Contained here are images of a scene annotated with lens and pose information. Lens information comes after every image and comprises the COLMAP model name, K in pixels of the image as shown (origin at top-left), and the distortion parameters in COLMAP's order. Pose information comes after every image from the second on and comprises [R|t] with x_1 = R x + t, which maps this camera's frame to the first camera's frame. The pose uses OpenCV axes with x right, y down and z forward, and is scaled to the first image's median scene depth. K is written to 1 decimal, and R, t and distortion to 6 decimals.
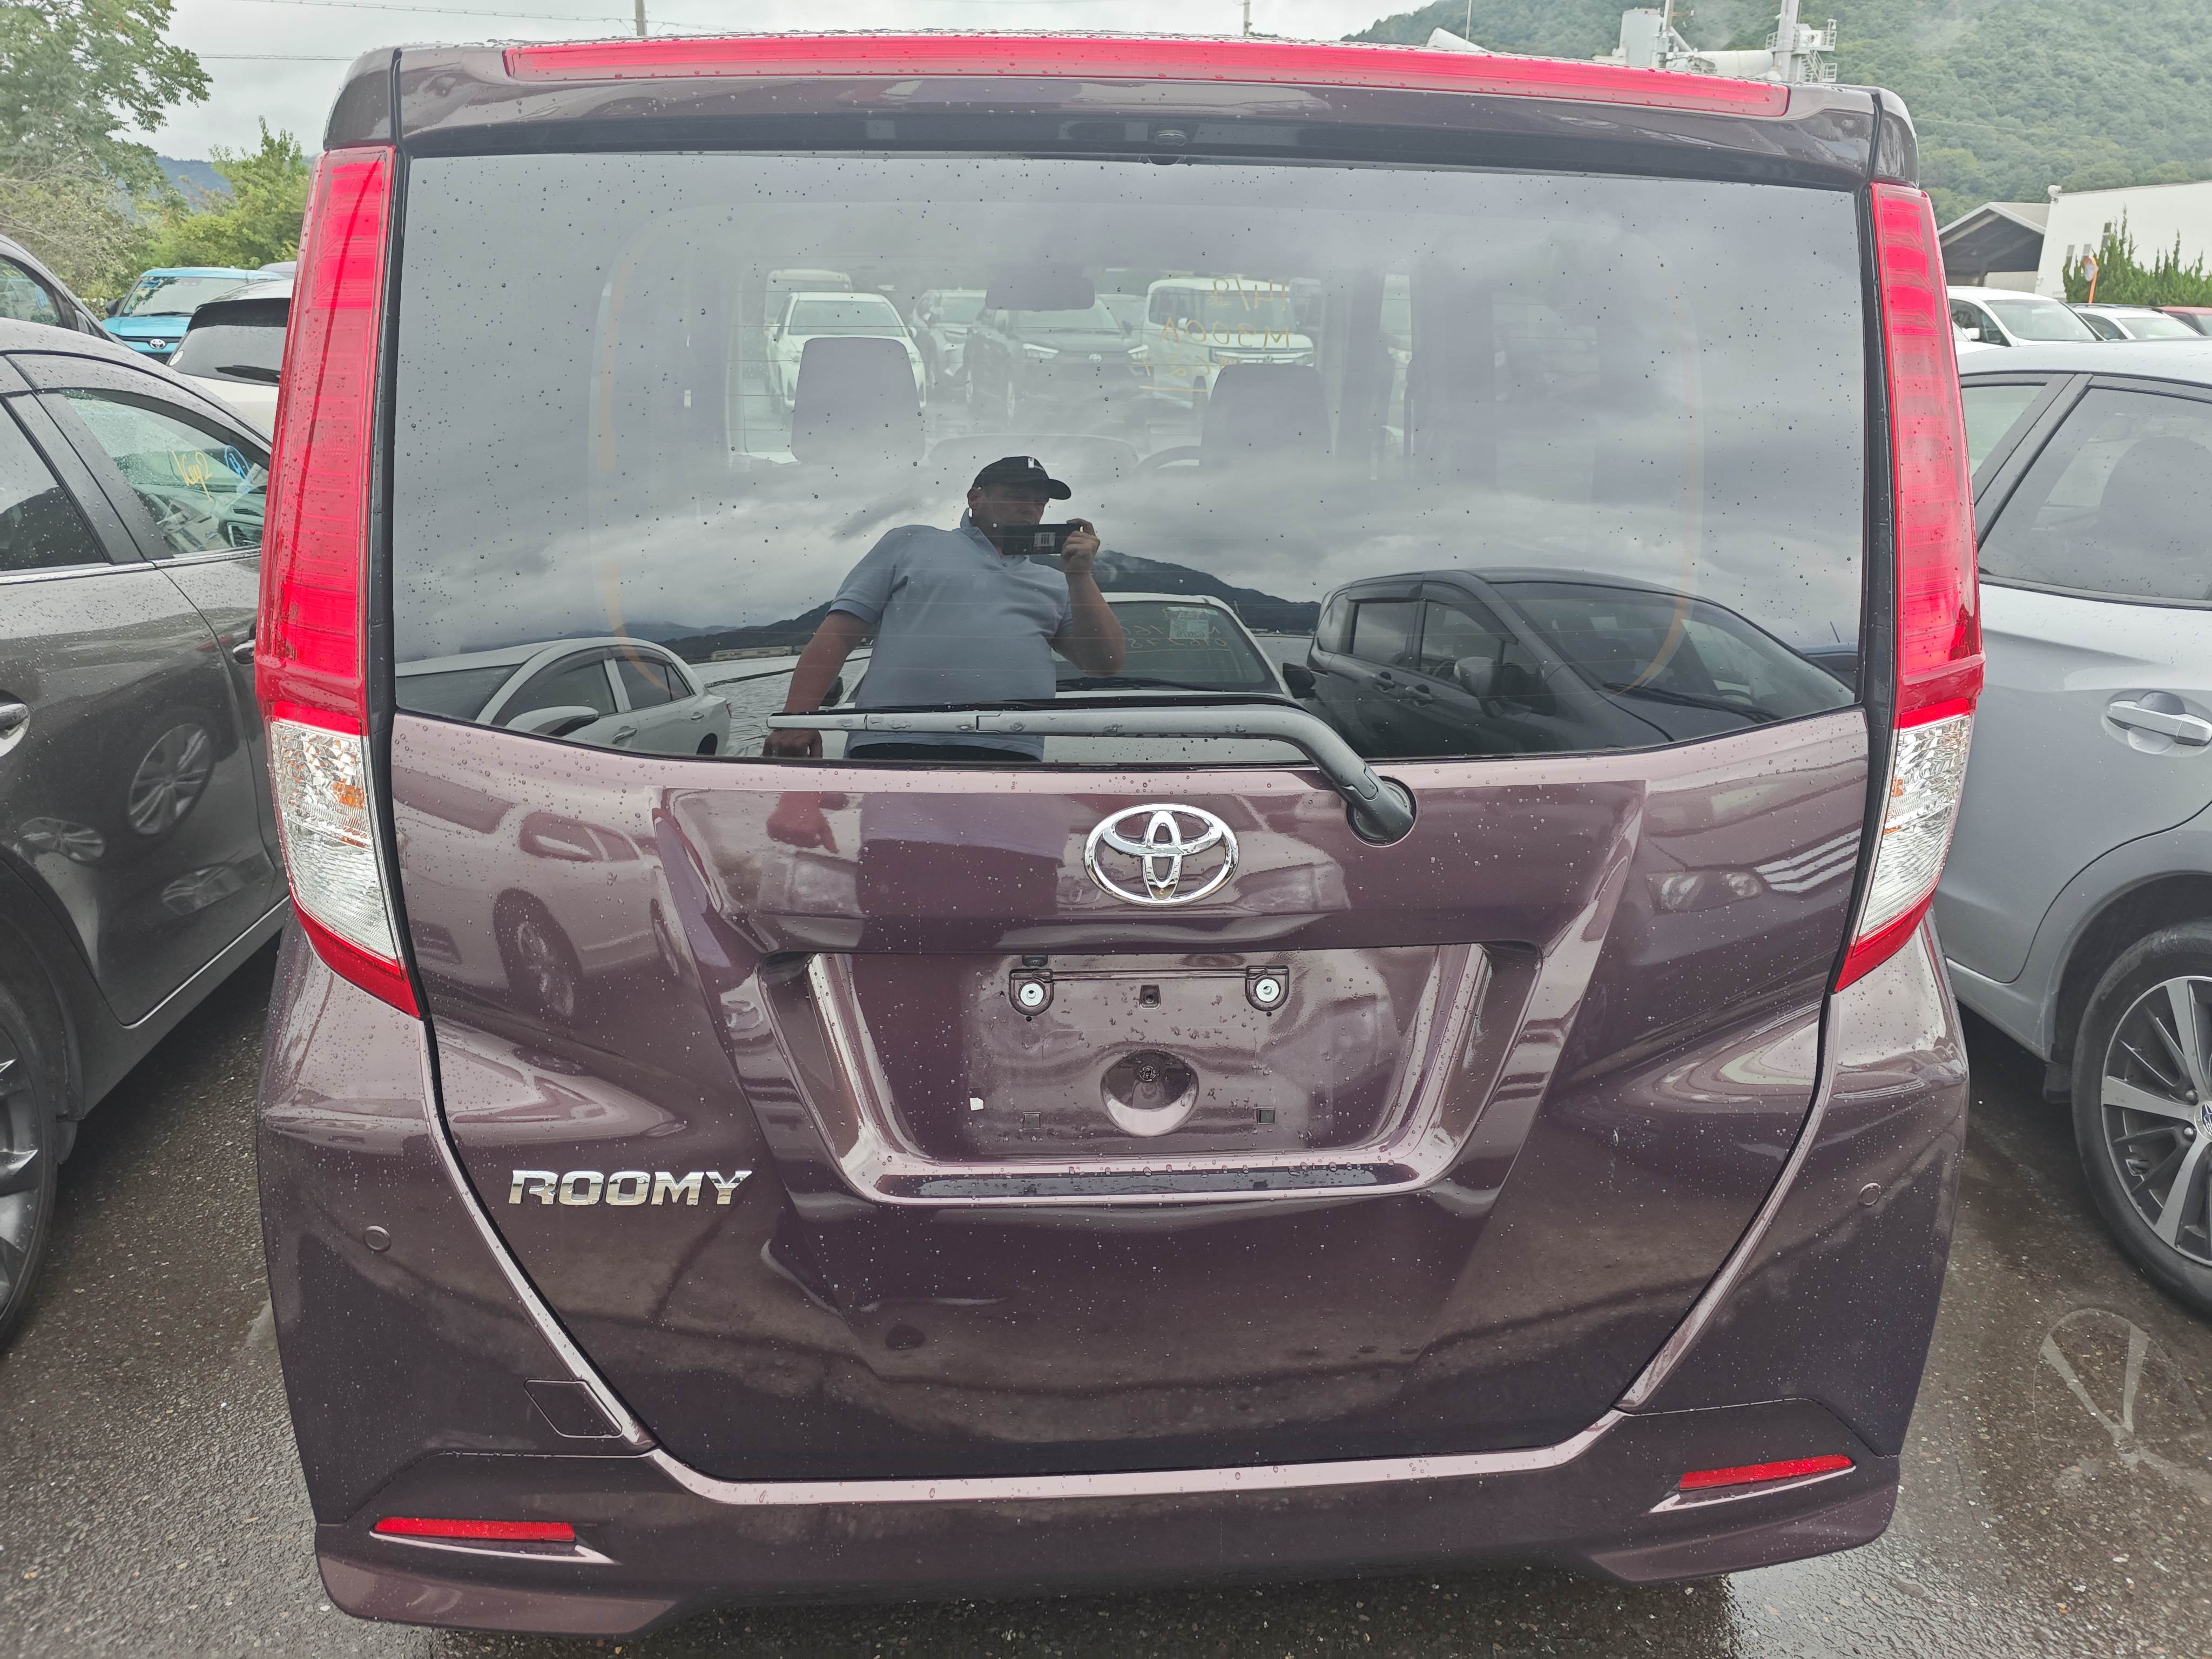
lens RADIAL K [[1723.0, 0, 1134.3], [0, 1723.0, 825.2], [0, 0, 1]] dist [0.008577, -0.003060]
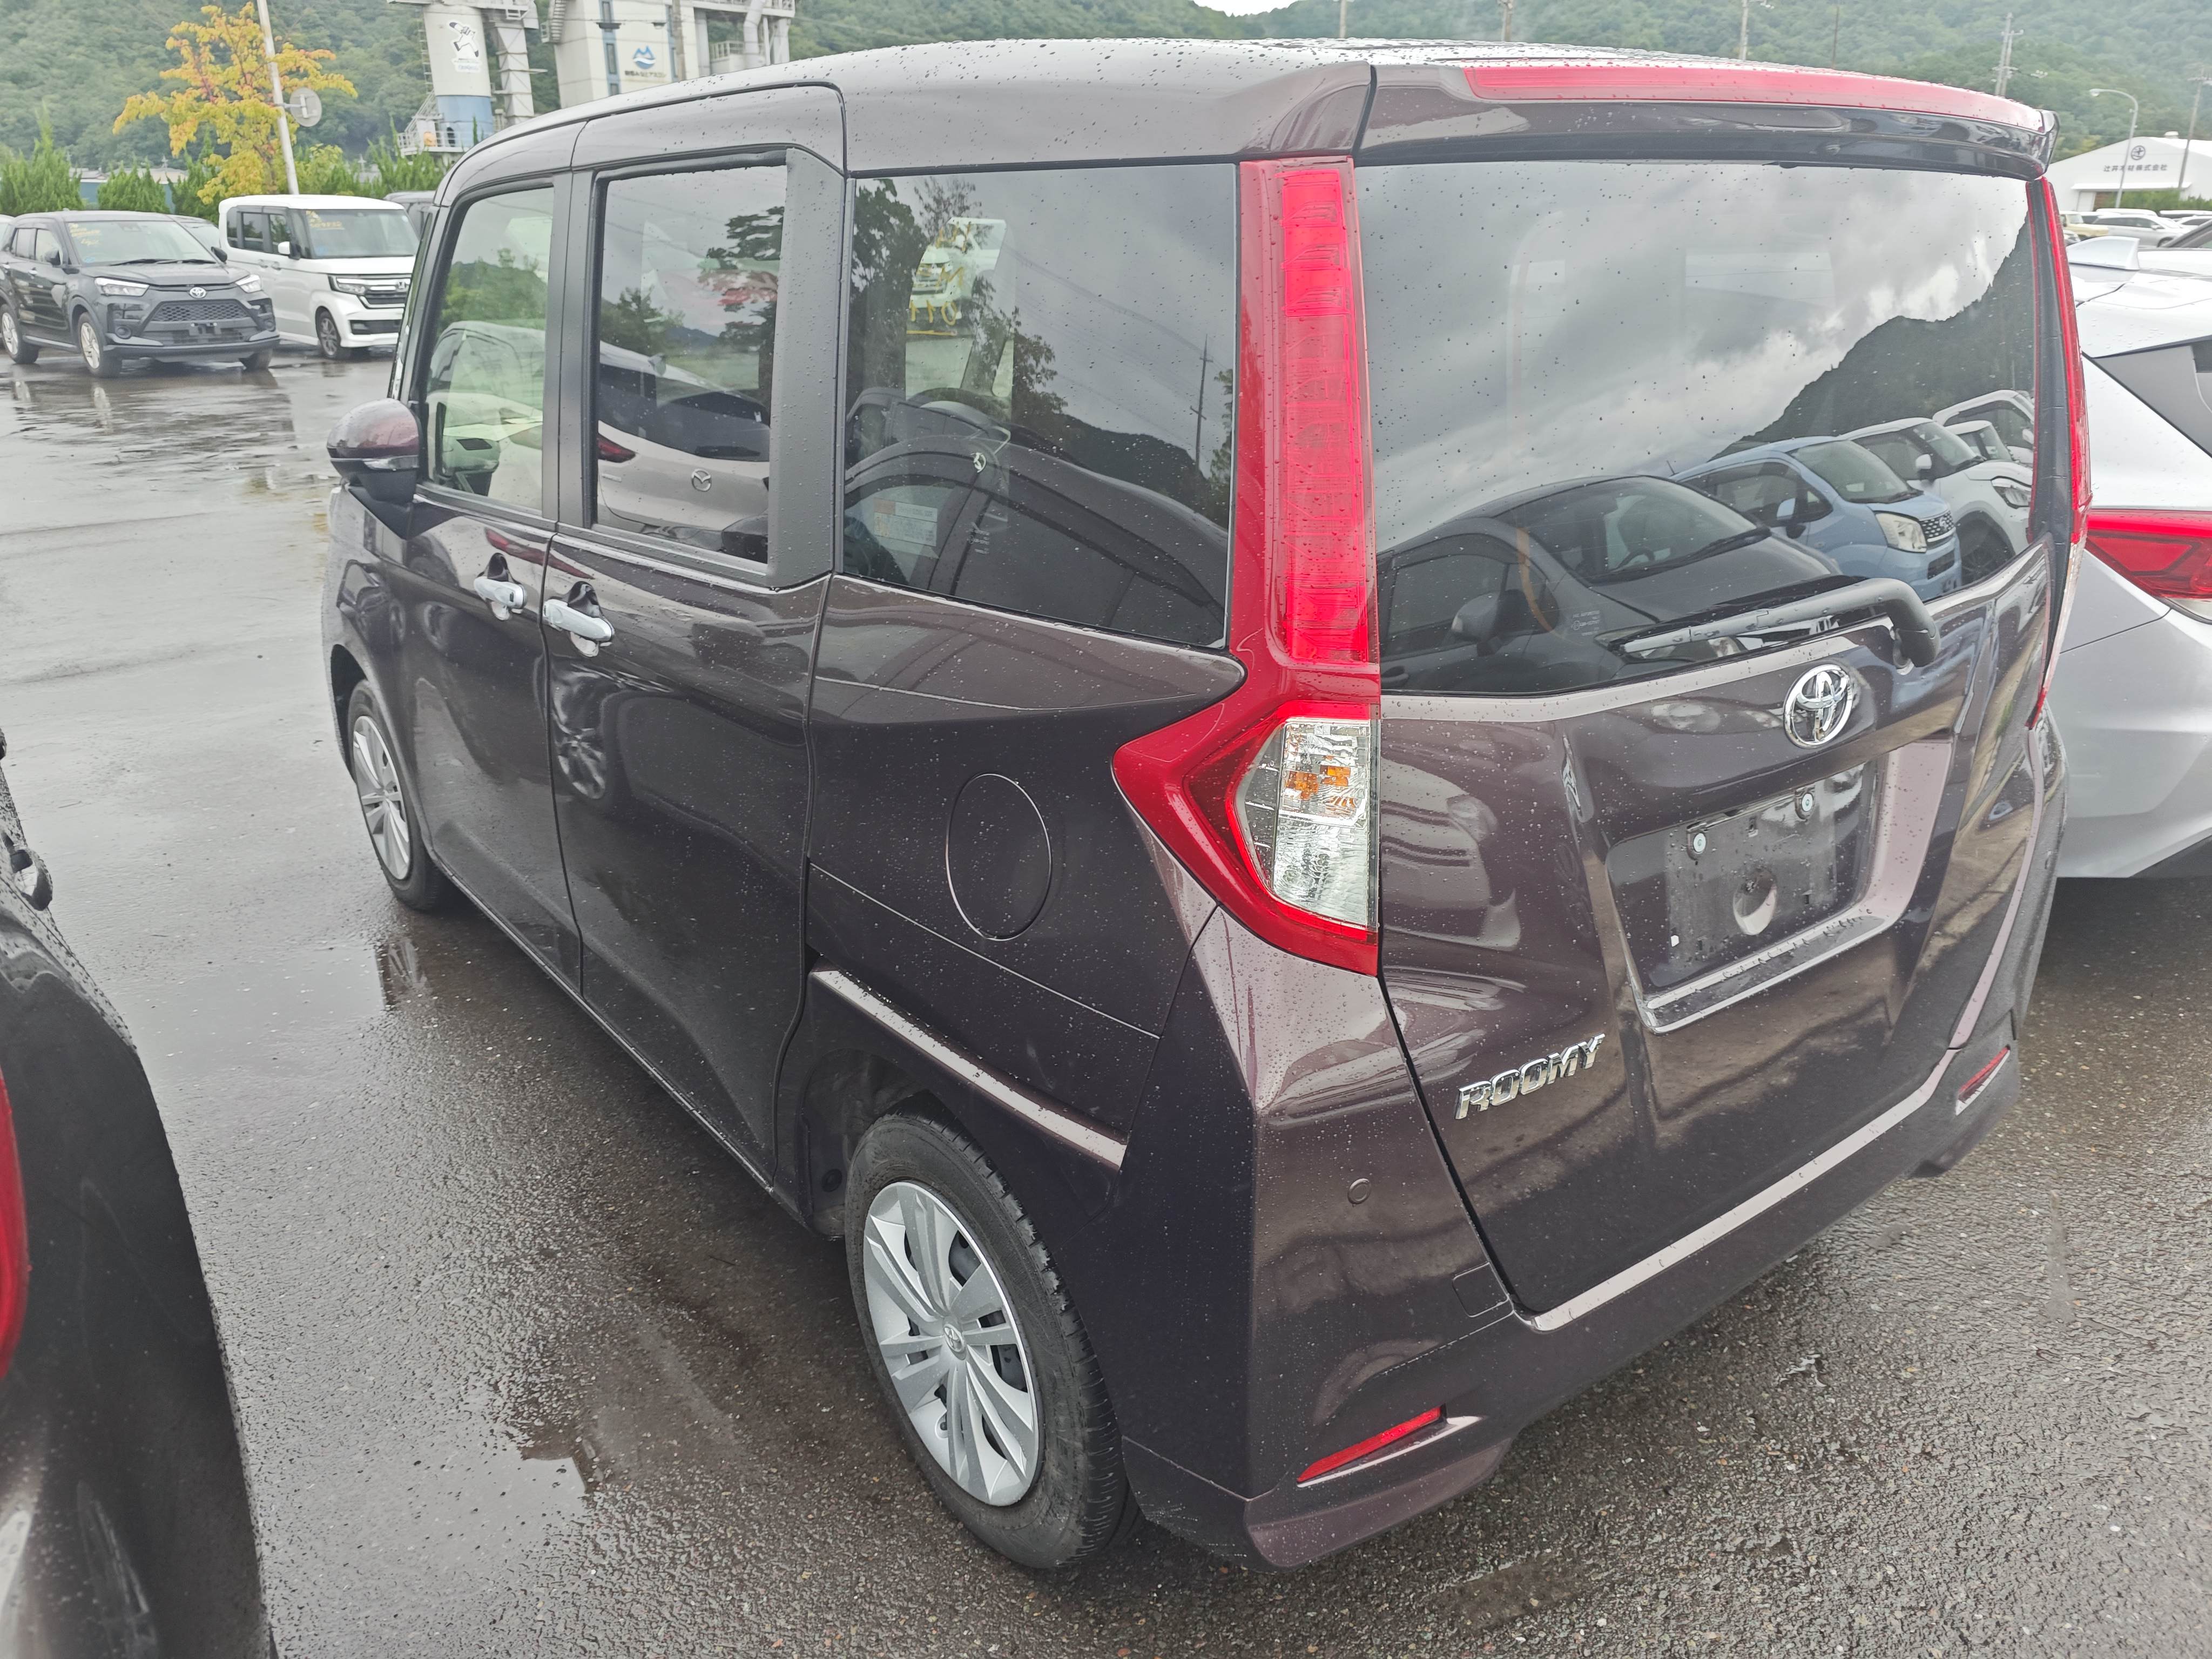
lens RADIAL K [[1723.0, 0, 1134.3], [0, 1723.0, 825.2], [0, 0, 1]] dist [0.008577, -0.003060]
pose [[0.823286, -0.205866, 0.528979, -0.258960], [0.178576, 0.978532, 0.102890, -0.028221], [-0.538804, 0.009755, 0.842374, 0.043321]]
